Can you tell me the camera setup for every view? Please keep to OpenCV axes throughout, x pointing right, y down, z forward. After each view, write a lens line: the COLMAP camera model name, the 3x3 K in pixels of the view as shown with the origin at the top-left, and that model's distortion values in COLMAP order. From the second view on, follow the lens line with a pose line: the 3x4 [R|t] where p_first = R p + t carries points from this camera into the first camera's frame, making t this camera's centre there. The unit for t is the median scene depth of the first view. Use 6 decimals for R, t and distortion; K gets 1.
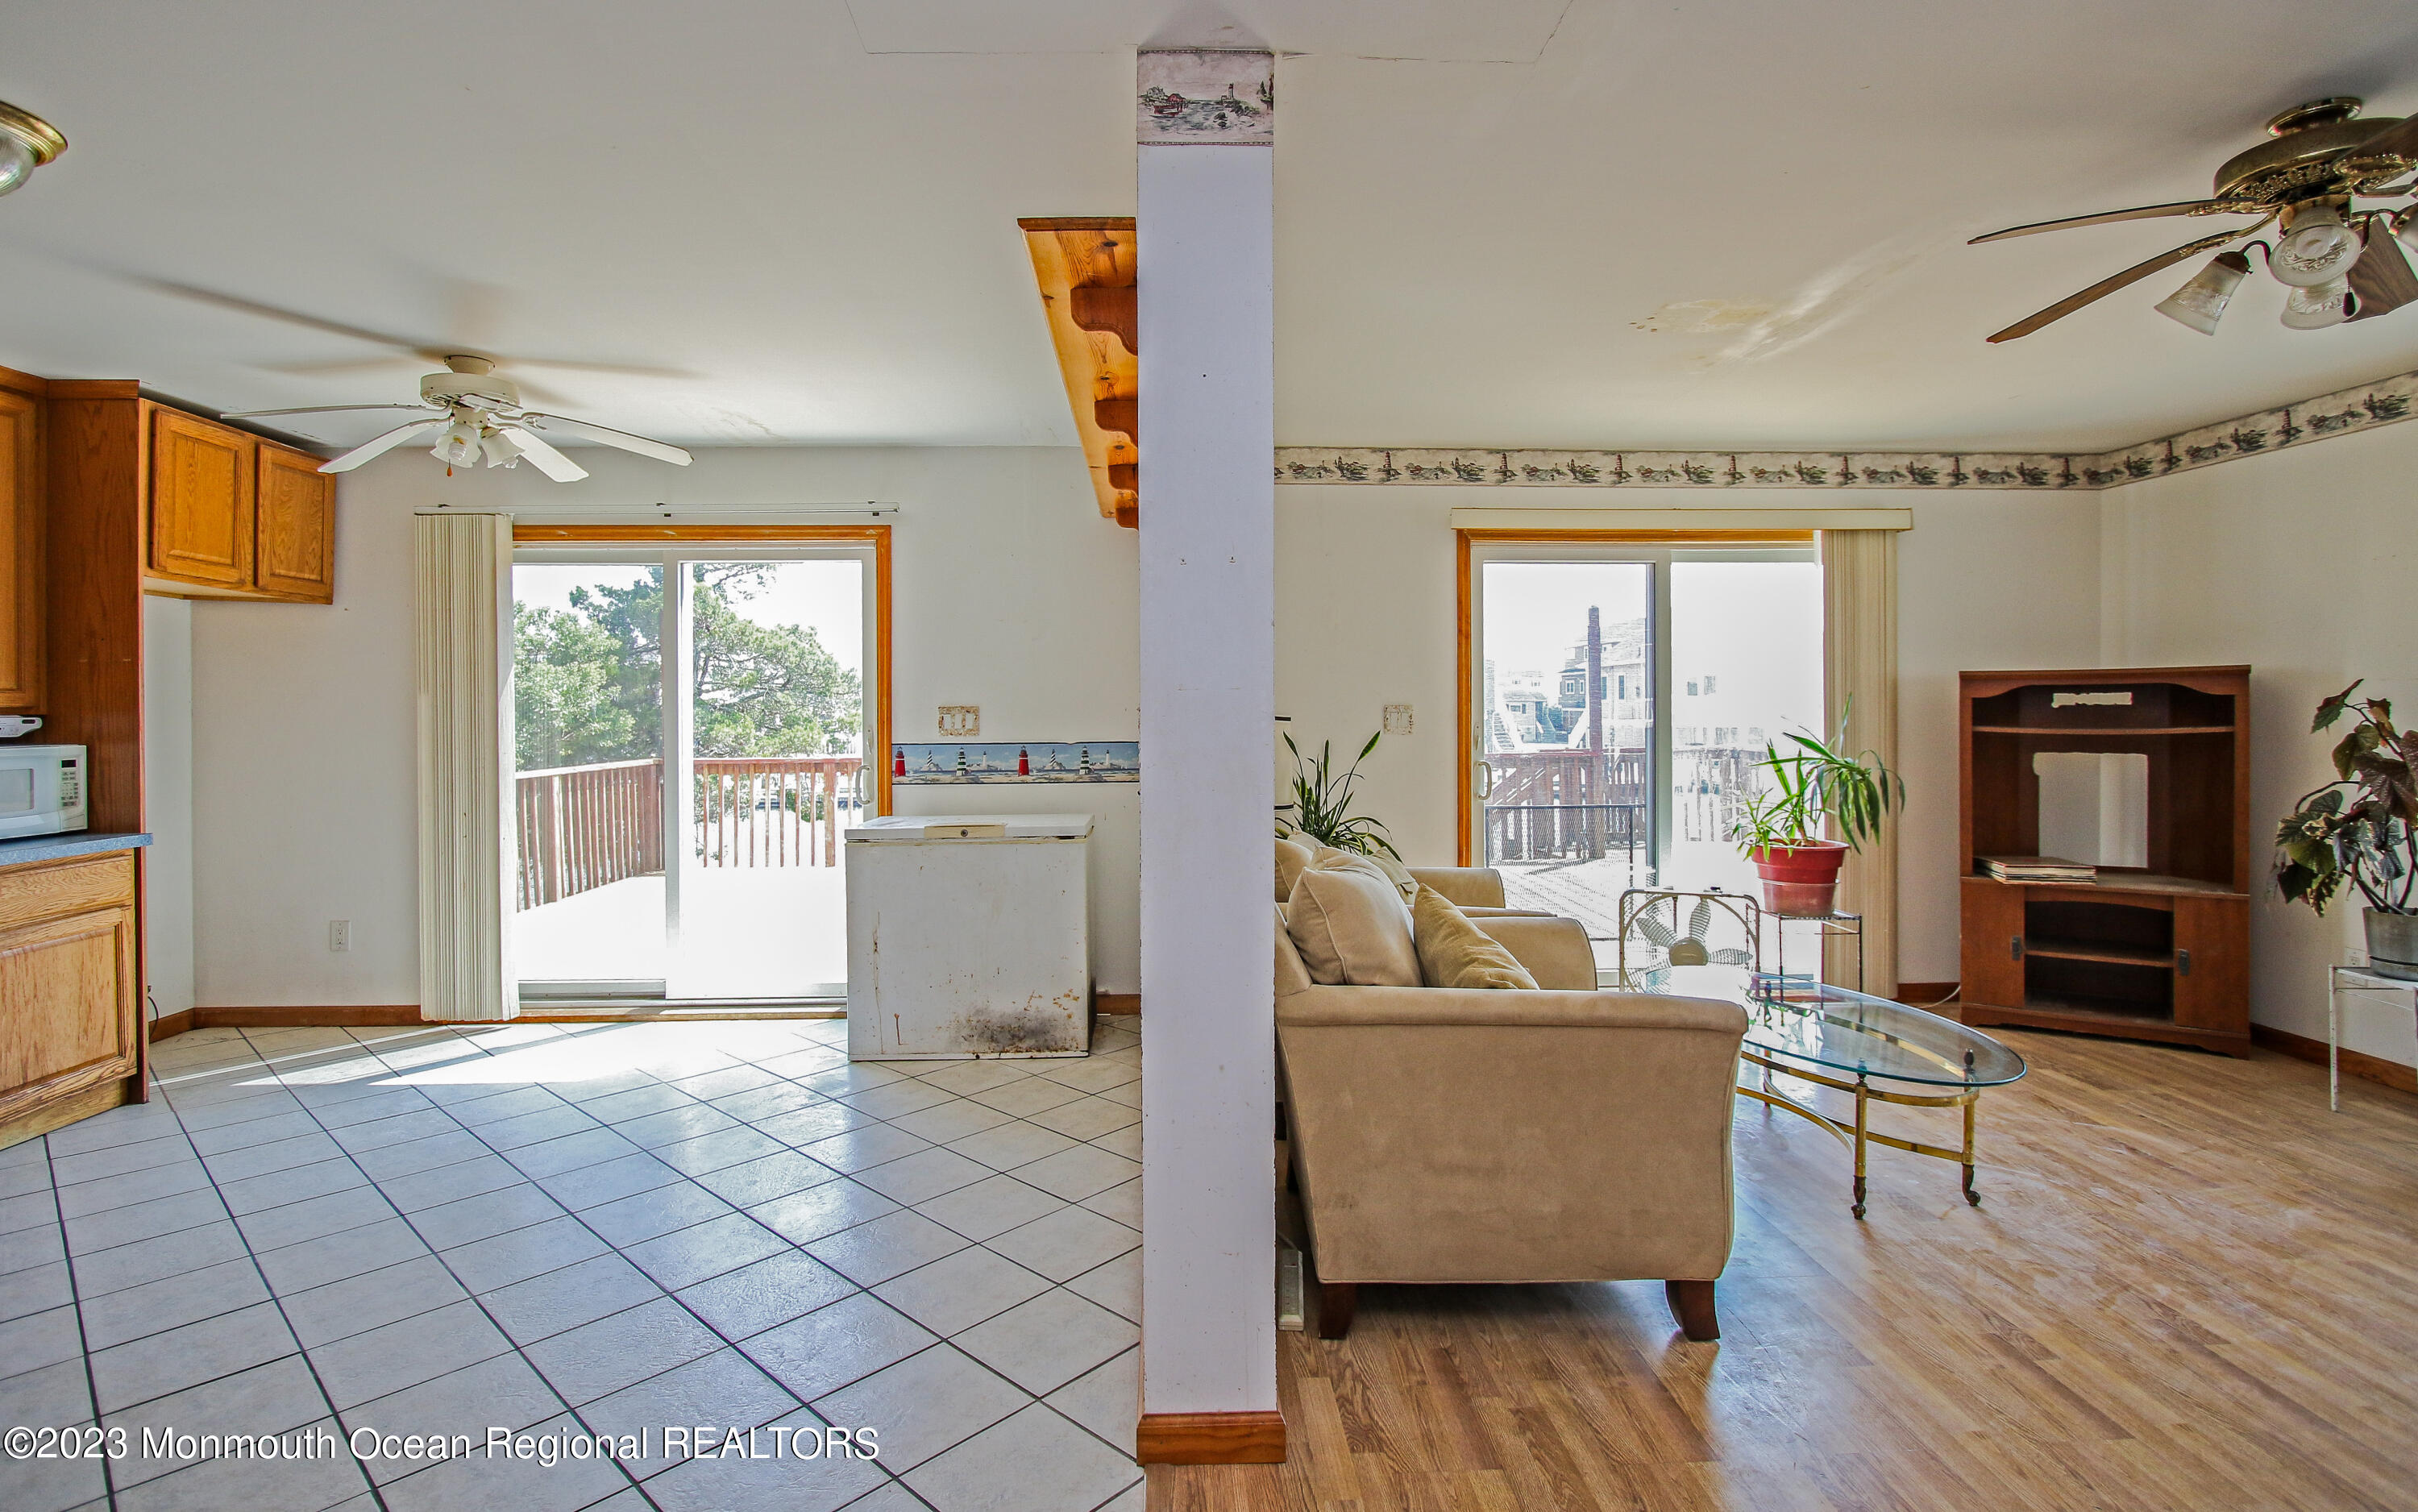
lens RADIAL K [[1162.9, 0, 1206.7], [0, 1162.9, 715.2], [0, 0, 1]] dist [-0.010125, -0.000380]
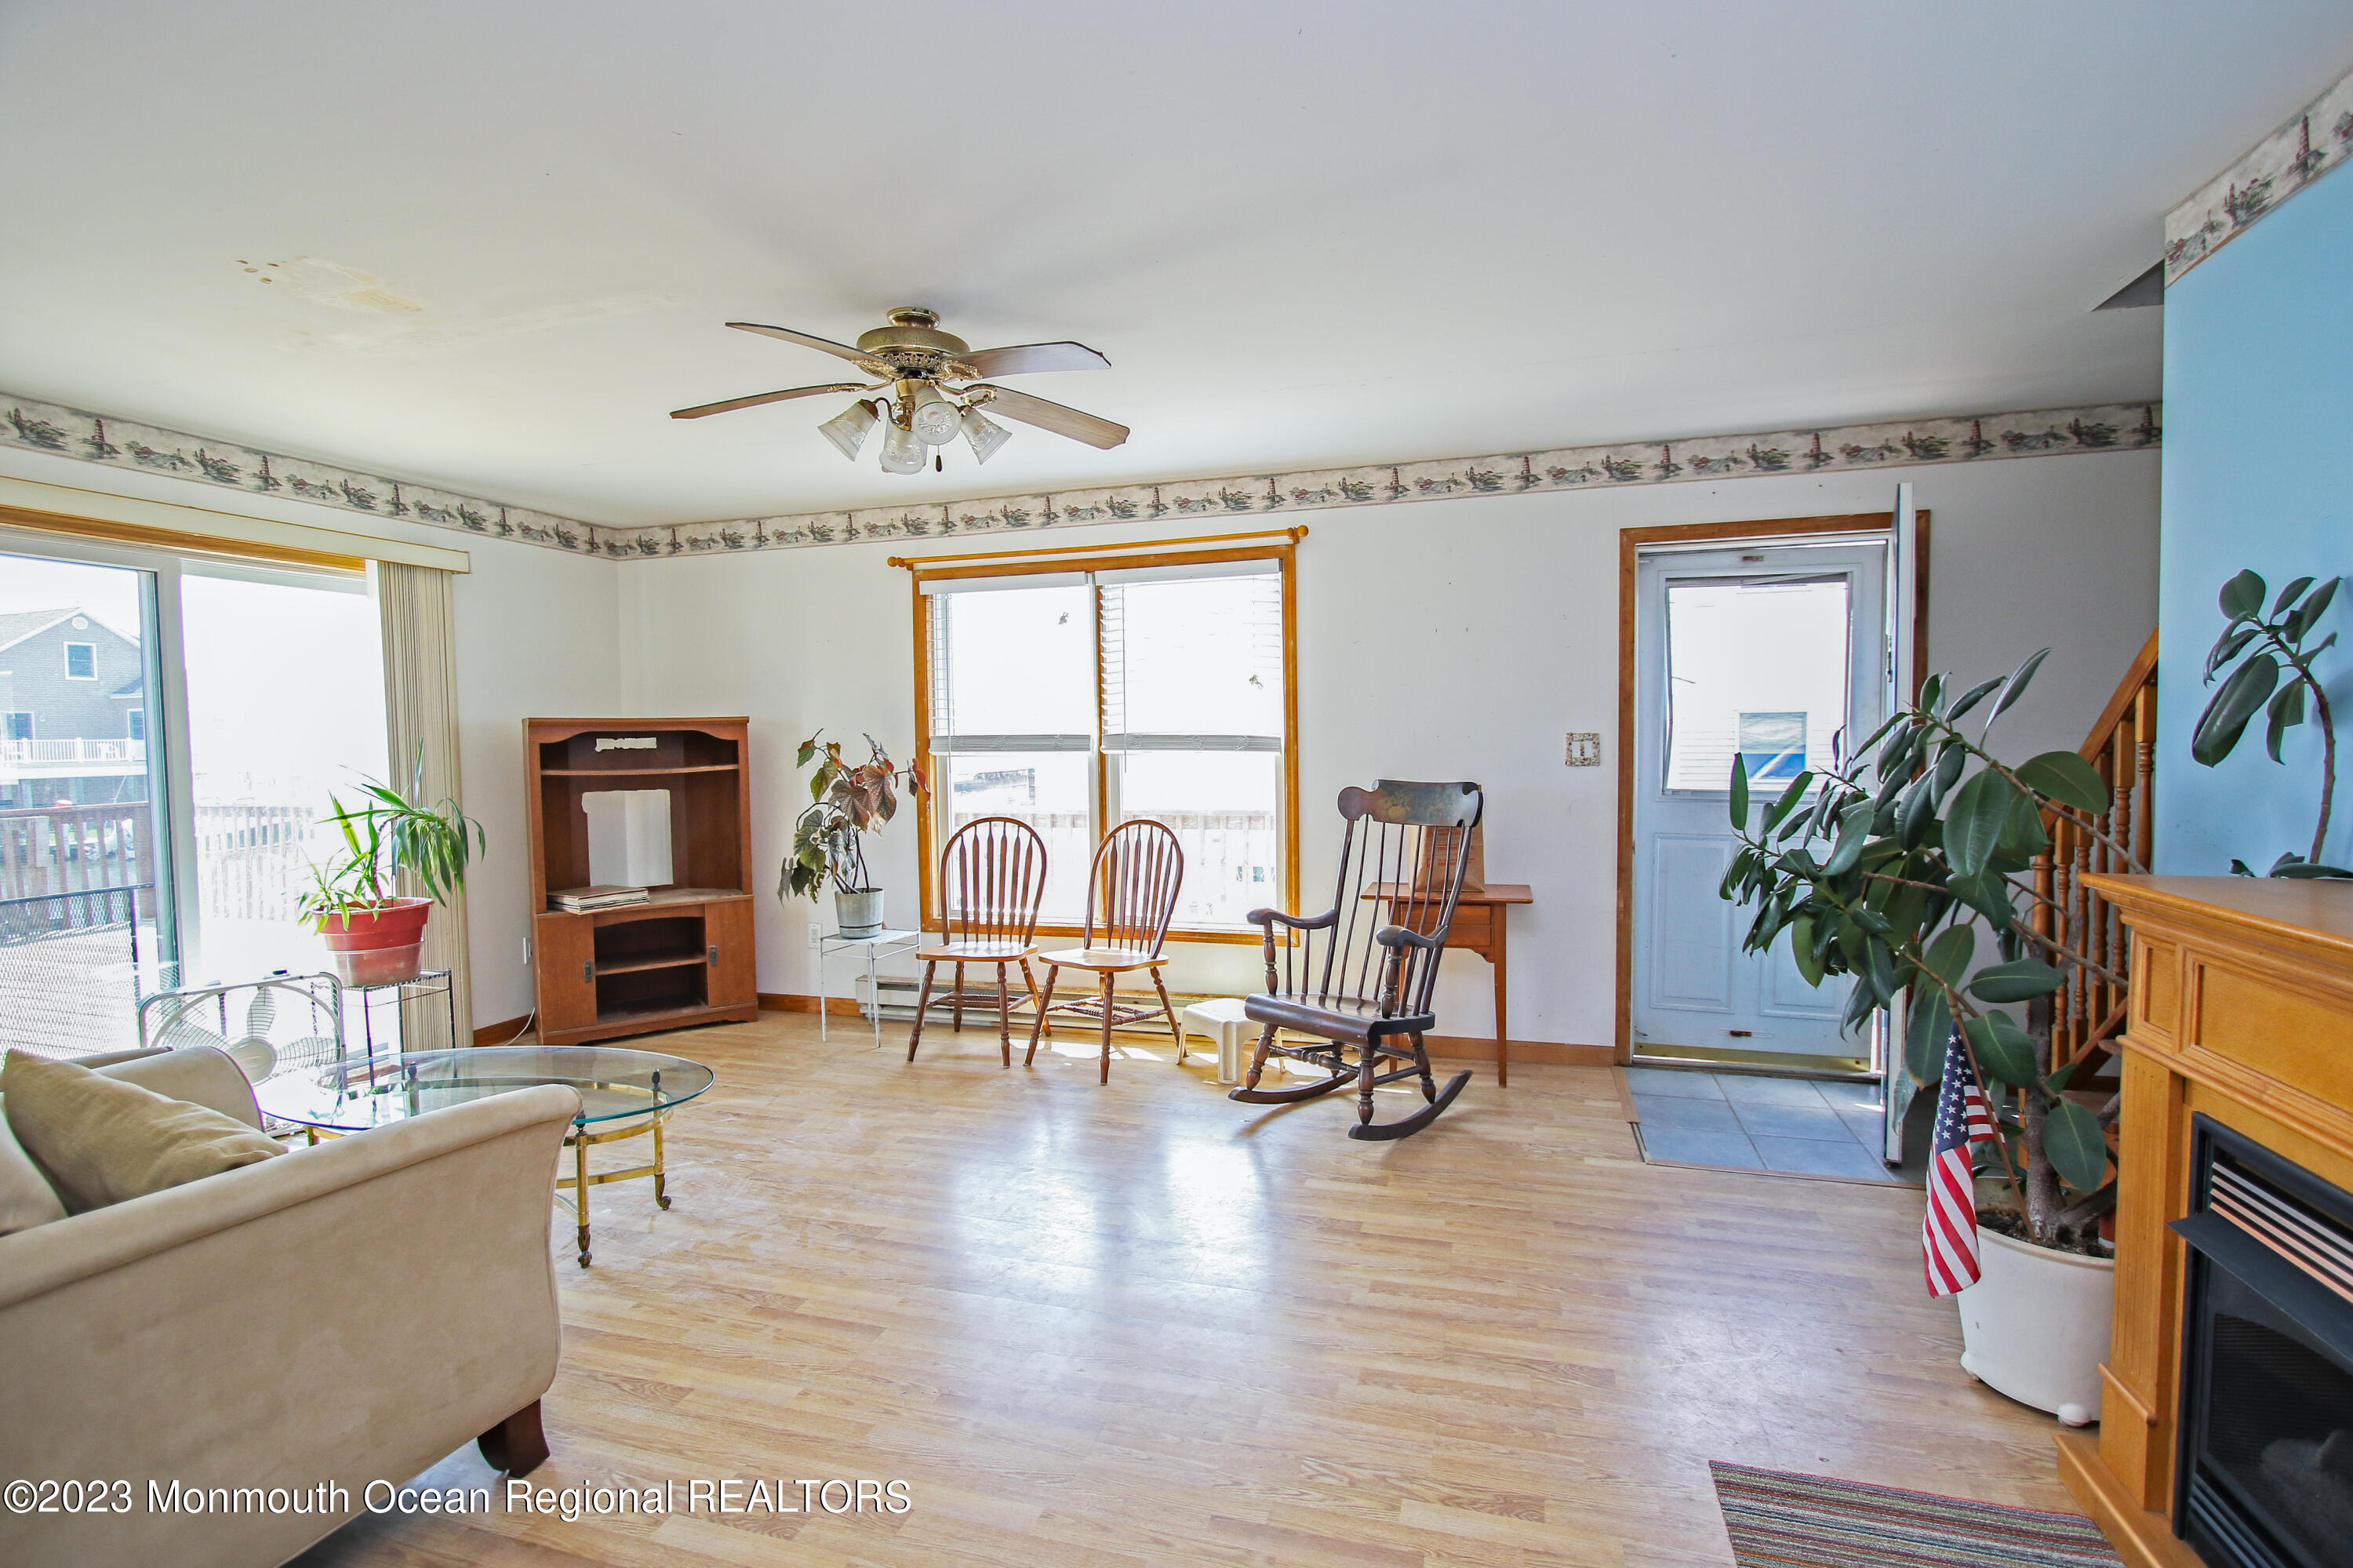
lens RADIAL K [[1108.6, 0, 1172.7], [0, 1108.6, 787.2], [0, 0, 1]] dist [-0.012466, -0.000096]
pose [[0.333594, -0.043594, 0.941708, -0.090724], [0.017719, 0.999044, 0.039971, -0.005096], [-0.942550, 0.003352, 0.334048, 0.125649]]
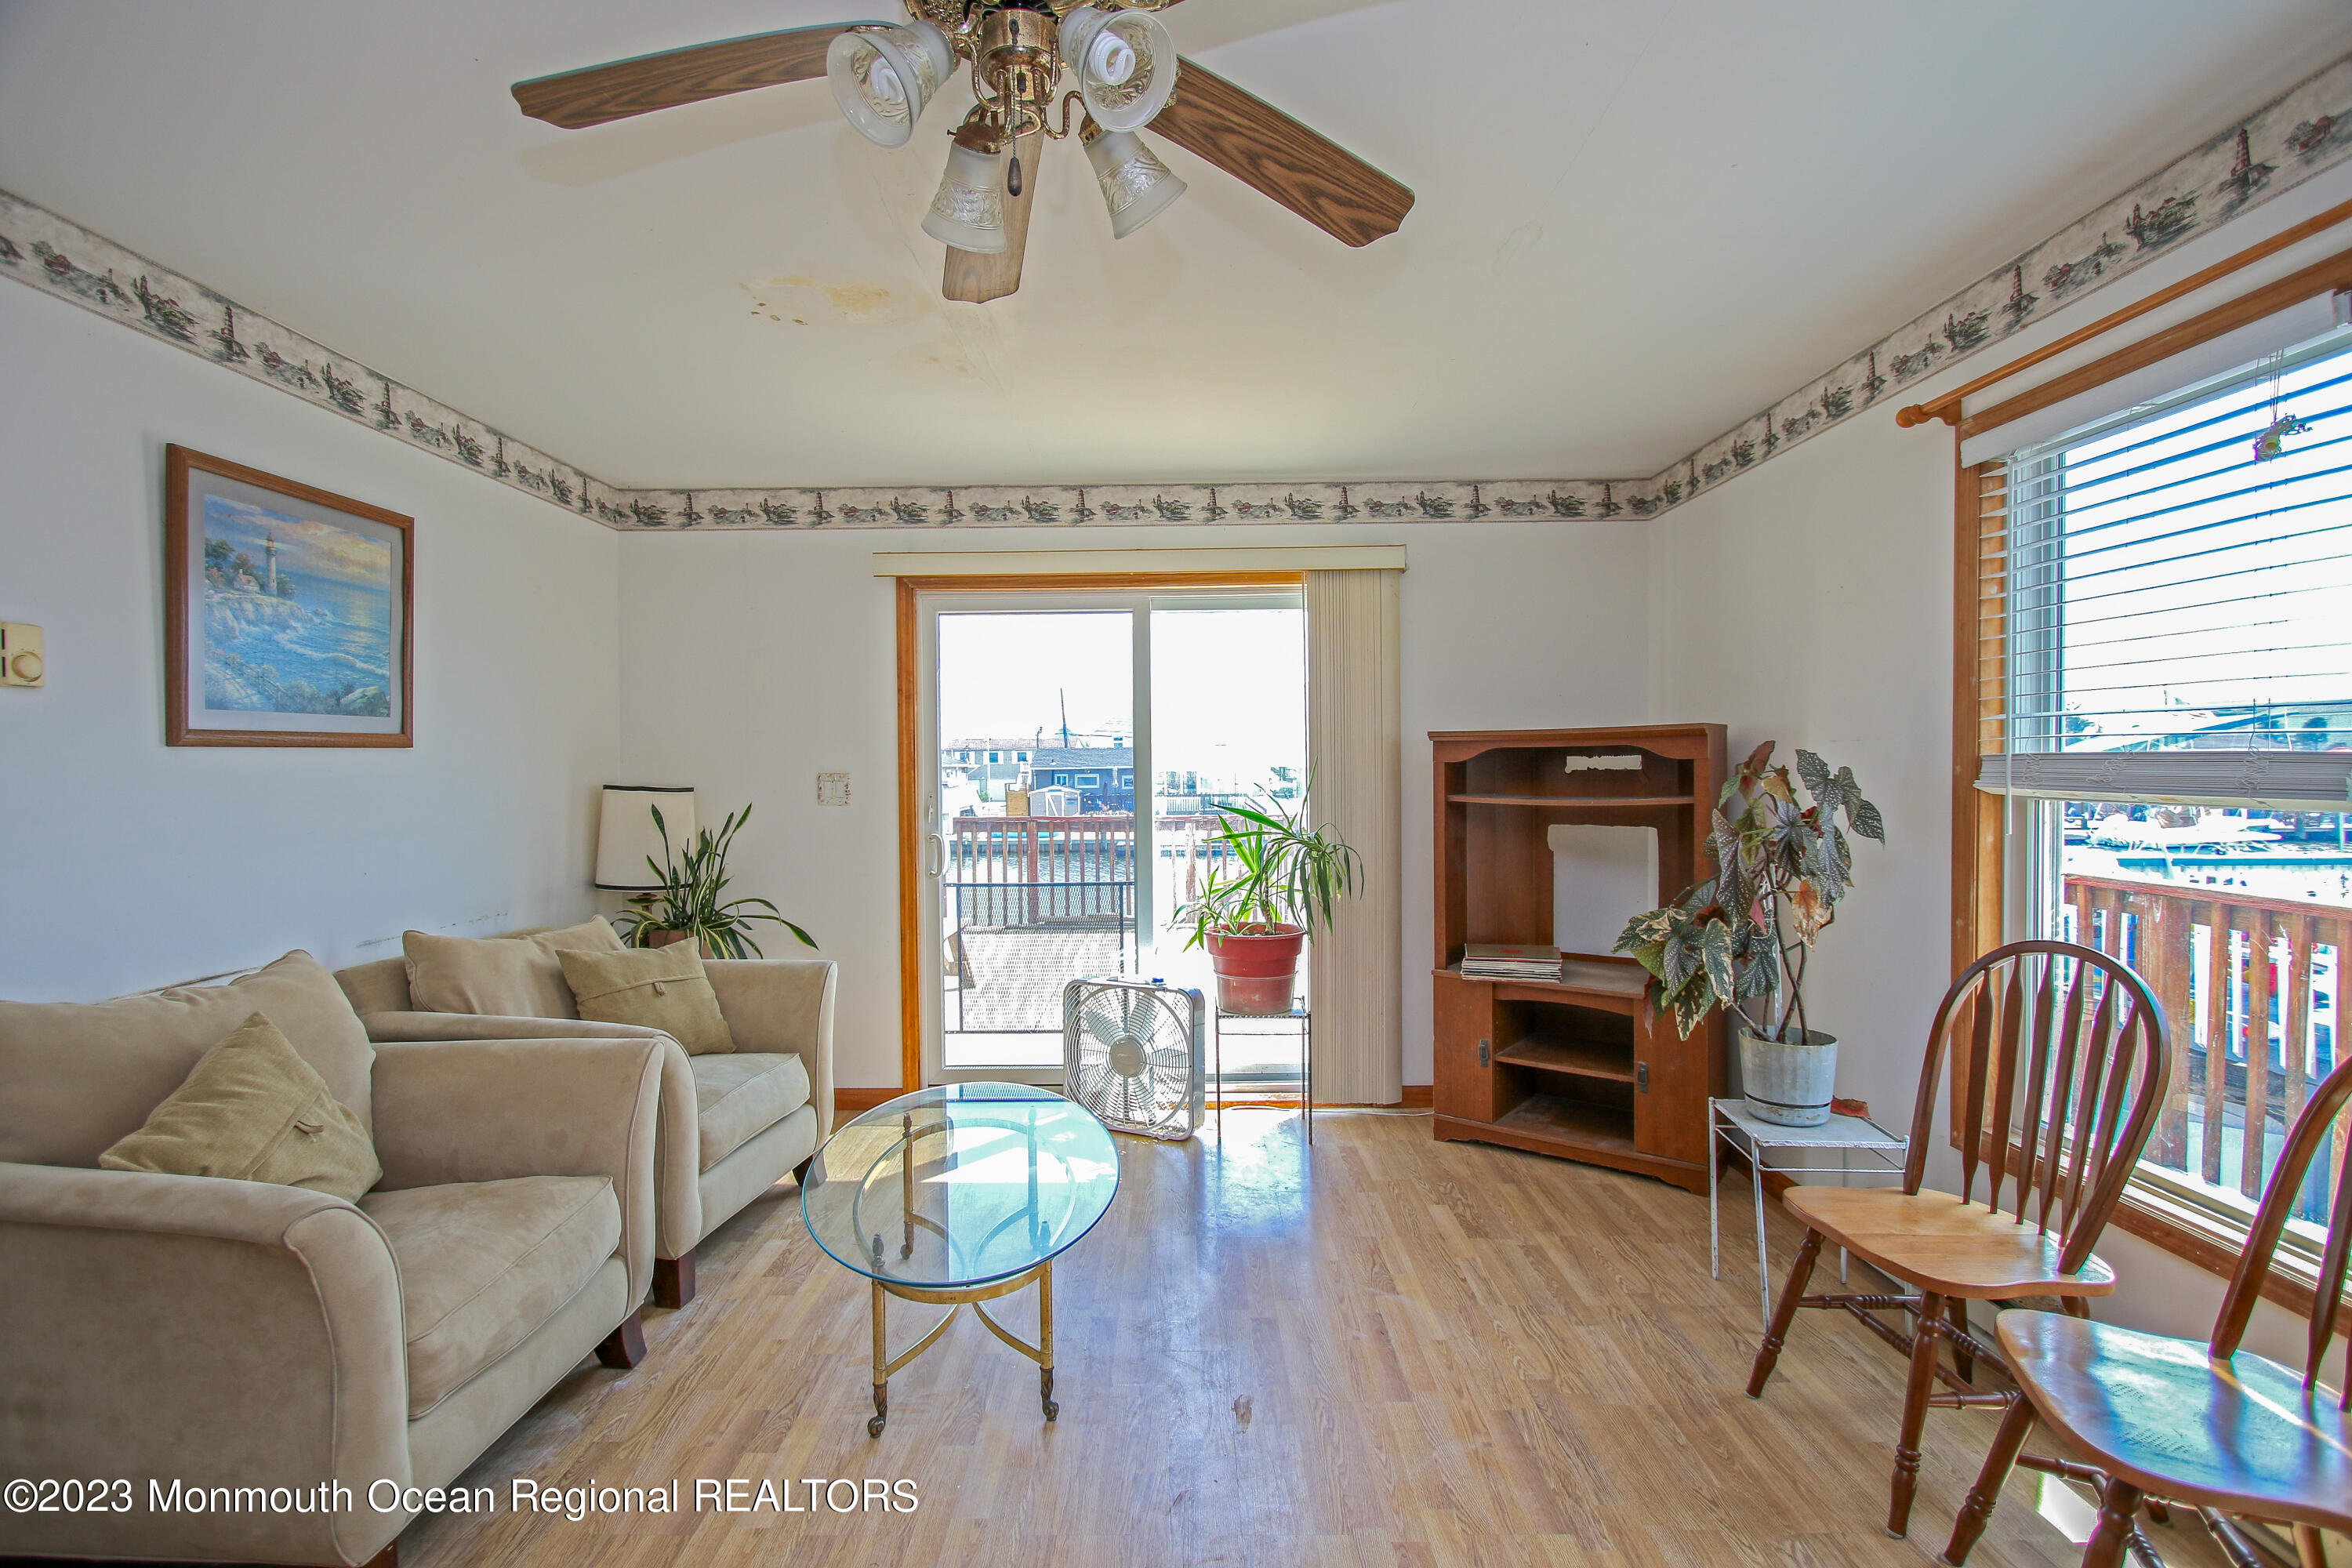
lens RADIAL K [[1097.9, 0, 1169.4], [0, 1097.9, 787.0], [0, 0, 1]] dist [-0.016098, 0.001543]
pose [[0.998512, -0.003653, -0.054408, 0.499760], [0.004493, 0.999872, 0.015330, -0.010125], [0.054345, -0.015552, 0.998401, 0.172670]]
